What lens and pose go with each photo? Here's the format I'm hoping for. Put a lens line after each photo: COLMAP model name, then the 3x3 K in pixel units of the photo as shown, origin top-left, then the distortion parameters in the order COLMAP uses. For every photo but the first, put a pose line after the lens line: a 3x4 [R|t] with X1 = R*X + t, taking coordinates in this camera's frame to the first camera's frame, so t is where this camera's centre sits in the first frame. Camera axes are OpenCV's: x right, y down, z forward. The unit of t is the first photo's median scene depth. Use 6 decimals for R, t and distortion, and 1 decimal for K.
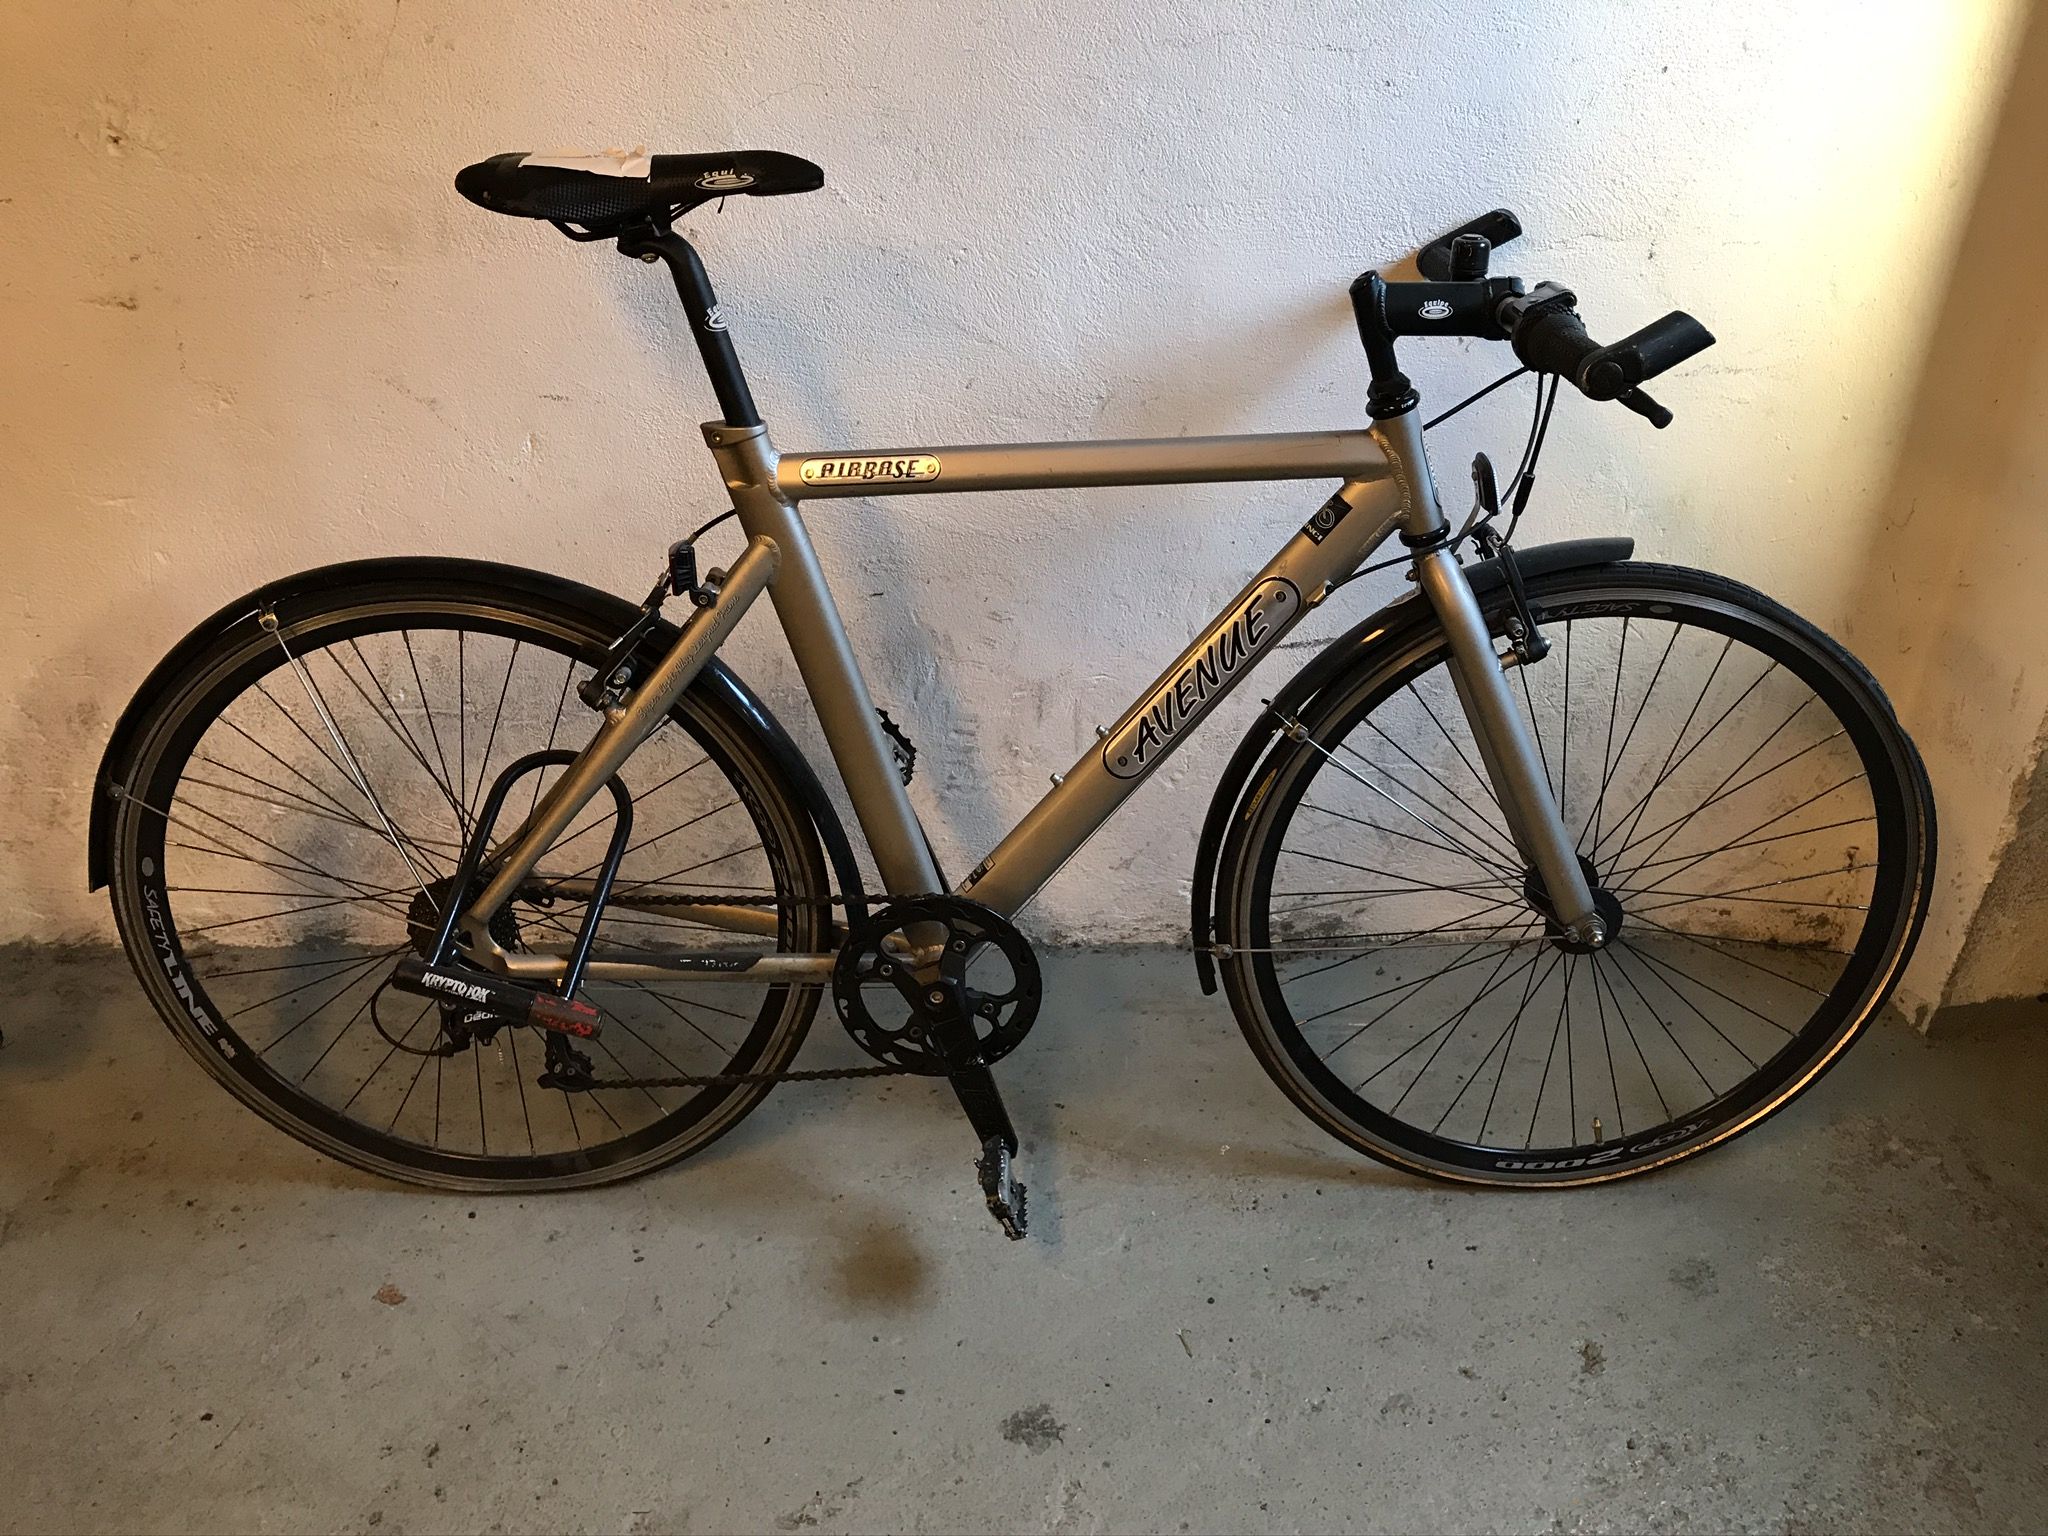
lens RADIAL K [[1686.1, 0, 1081.0], [0, 1686.1, 733.1], [0, 0, 1]] dist [-0.011535, 0.015713]
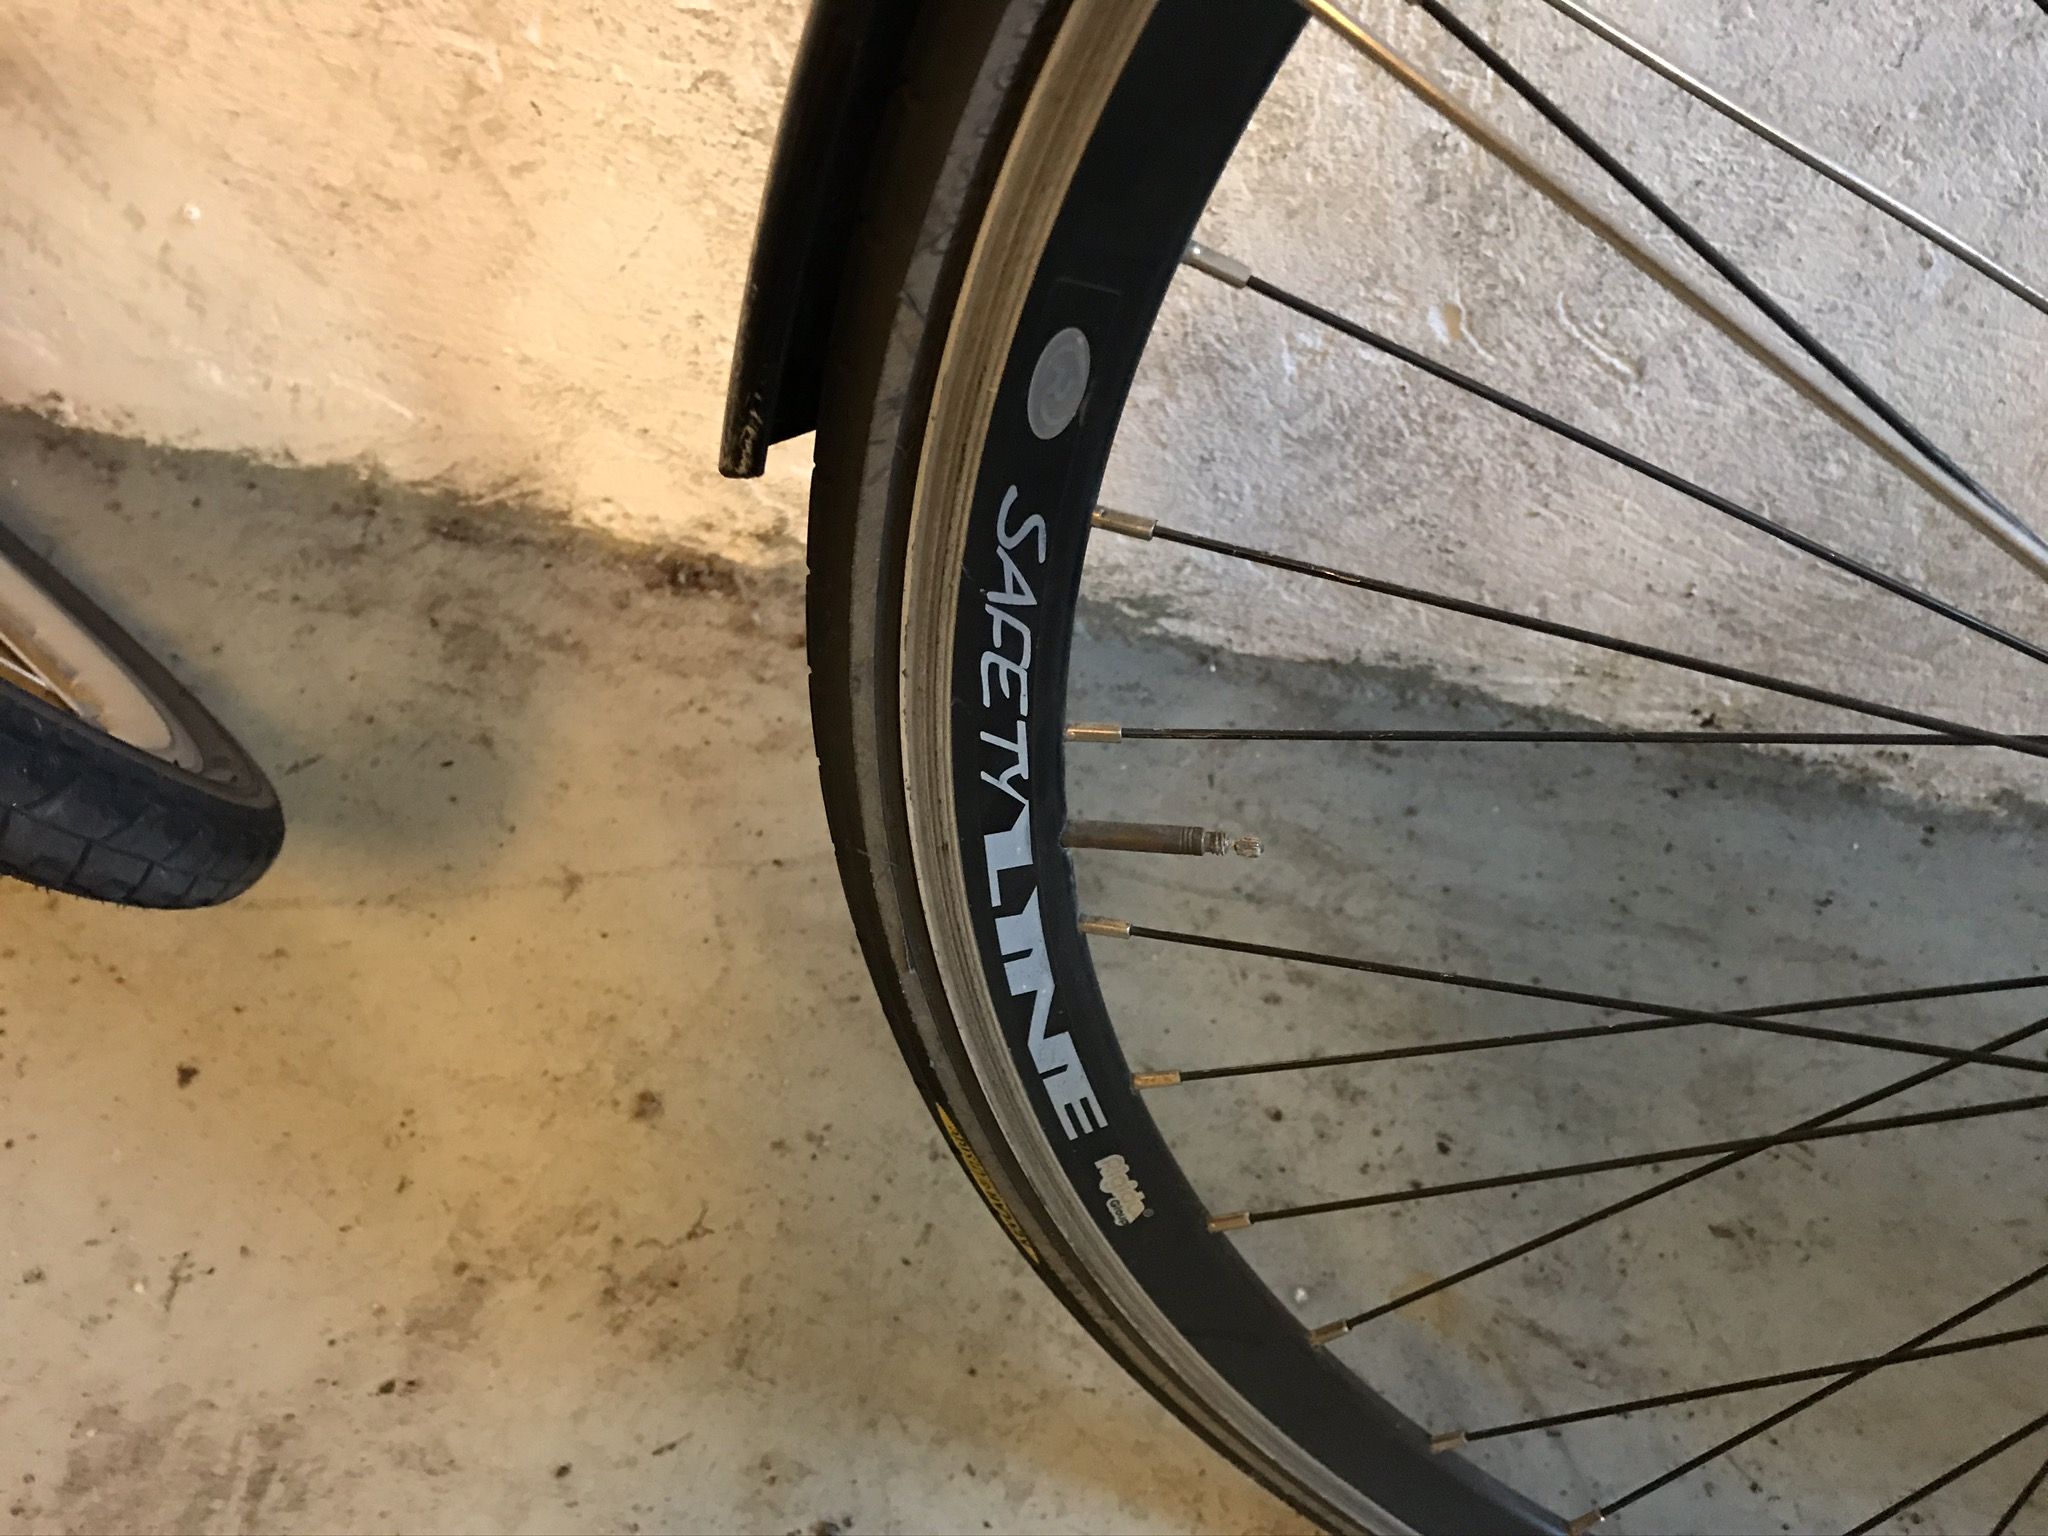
lens RADIAL K [[1686.1, 0, 1020.5], [0, 1686.1, 751.8], [0, 0, 1]] dist [-0.011535, 0.015713]
pose [[0.966165, 0.211524, -0.147590, -0.487342], [-0.165004, 0.946701, 0.276641, 0.063491], [0.198240, -0.242928, 0.949572, 0.767343]]
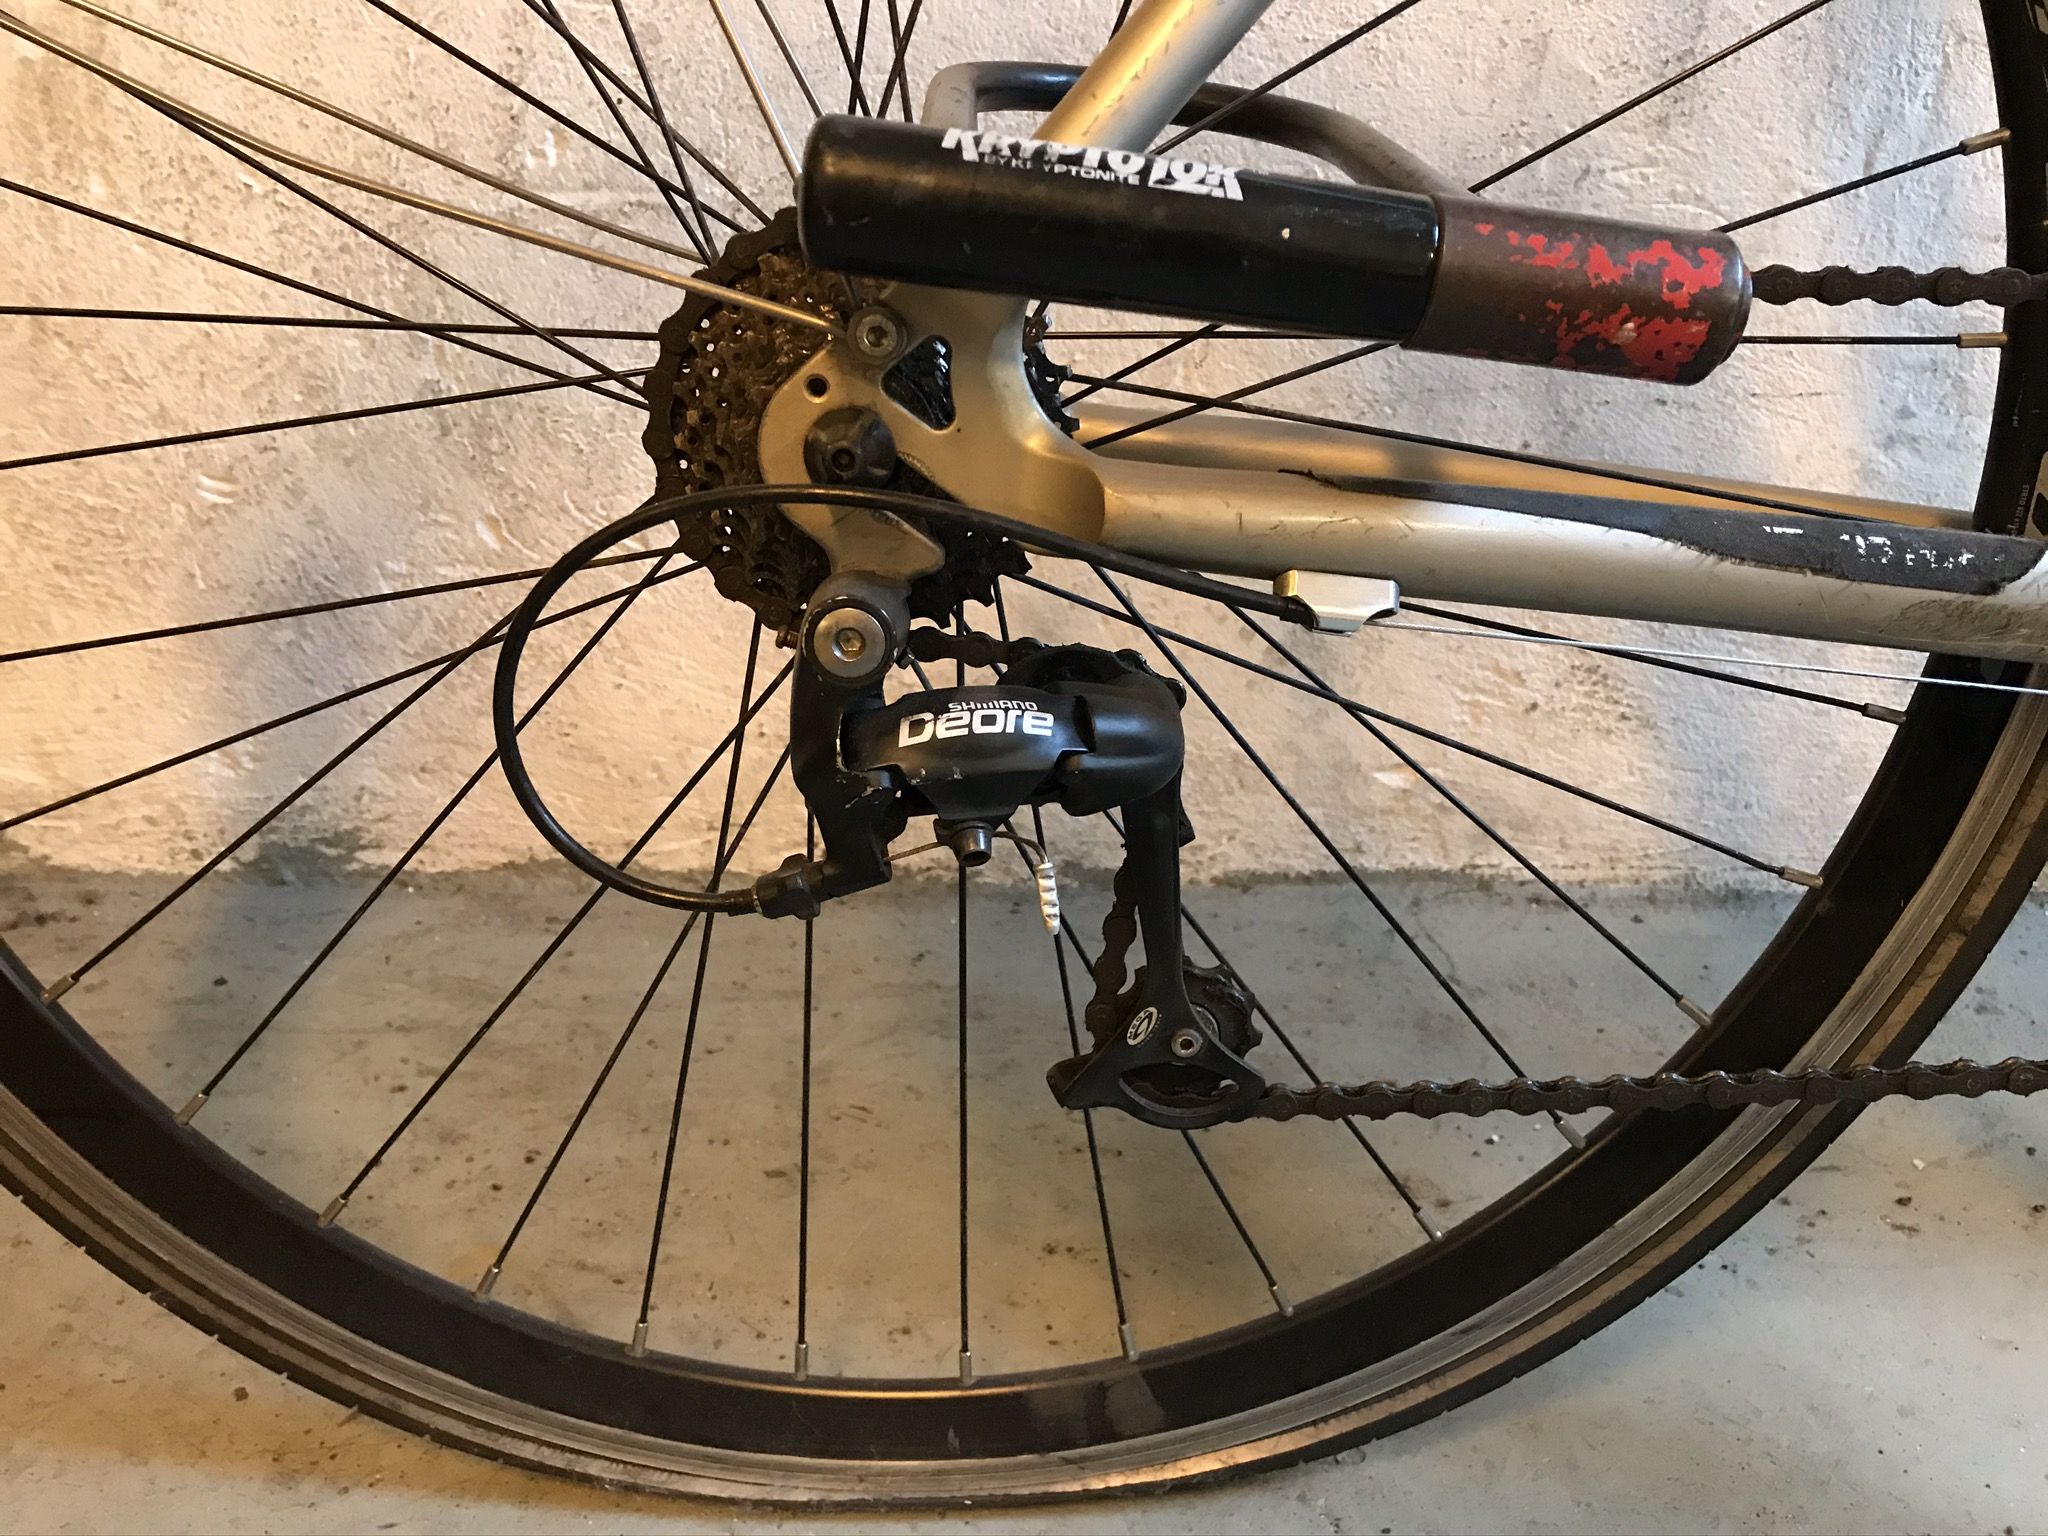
lens RADIAL K [[1686.1, 0, 1040.9], [0, 1686.1, 748.4], [0, 0, 1]] dist [-0.011535, 0.015713]
pose [[0.999822, 0.005193, -0.018132, -0.311316], [-0.007804, 0.989100, -0.147036, 0.187833], [0.017170, 0.147151, 0.988965, 0.702837]]
